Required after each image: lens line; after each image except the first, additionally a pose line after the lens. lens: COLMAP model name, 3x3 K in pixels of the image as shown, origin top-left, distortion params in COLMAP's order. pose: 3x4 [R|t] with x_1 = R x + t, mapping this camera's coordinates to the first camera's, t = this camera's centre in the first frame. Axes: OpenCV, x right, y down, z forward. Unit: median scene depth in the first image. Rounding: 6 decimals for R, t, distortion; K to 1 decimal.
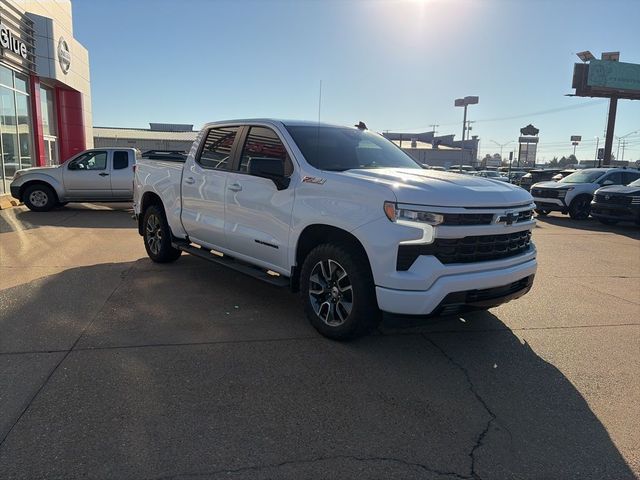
lens RADIAL K [[498.3, 0, 317.7], [0, 498.3, 240.4], [0, 0, 1]] dist [0.072578, -0.098920]
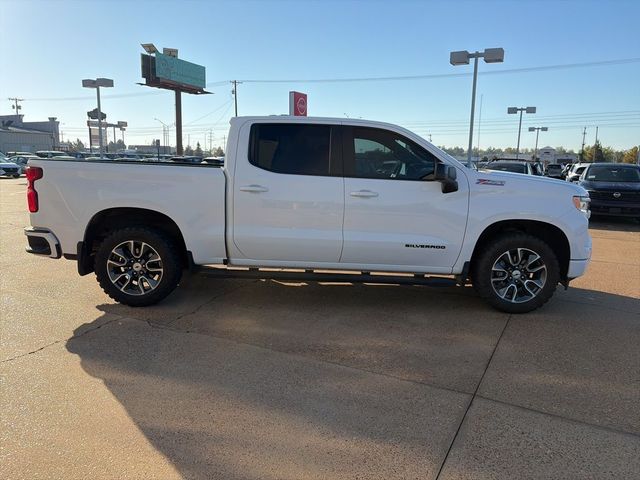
lens RADIAL K [[498.3, 0, 317.7], [0, 498.3, 240.4], [0, 0, 1]] dist [0.072578, -0.098920]
pose [[0.604157, -0.138847, 0.784675, -0.151564], [0.112104, 0.989719, 0.088815, -0.017704], [-0.788940, 0.034307, 0.613512, 0.079691]]
